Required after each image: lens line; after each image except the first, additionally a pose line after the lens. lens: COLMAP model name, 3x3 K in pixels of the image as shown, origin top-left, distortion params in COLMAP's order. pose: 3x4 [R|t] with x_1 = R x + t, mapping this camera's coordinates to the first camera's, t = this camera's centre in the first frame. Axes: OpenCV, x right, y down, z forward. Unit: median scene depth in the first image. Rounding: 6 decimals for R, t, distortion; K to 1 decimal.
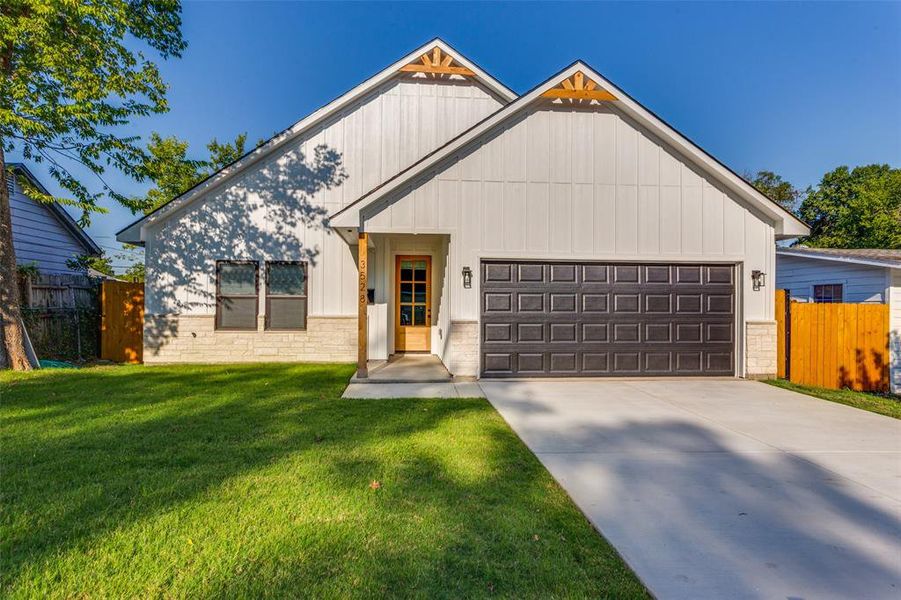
lens RADIAL K [[469.4, 0, 450.5], [0, 469.4, 305.4], [0, 0, 1]] dist [-0.007182, 0.004833]
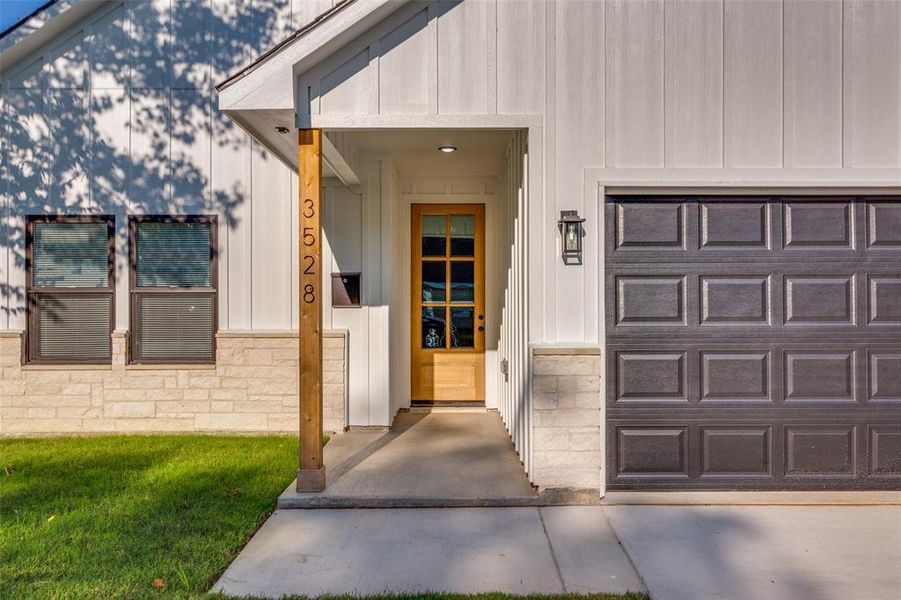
lens RADIAL K [[469.4, 0, 452.5], [0, 469.4, 316.8], [0, 0, 1]] dist [-0.007182, 0.004833]
pose [[0.991201, -0.005171, -0.132267, -0.011918], [0.009234, 0.999504, 0.030124, -0.005502], [0.132046, -0.031081, 0.990756, 0.573677]]
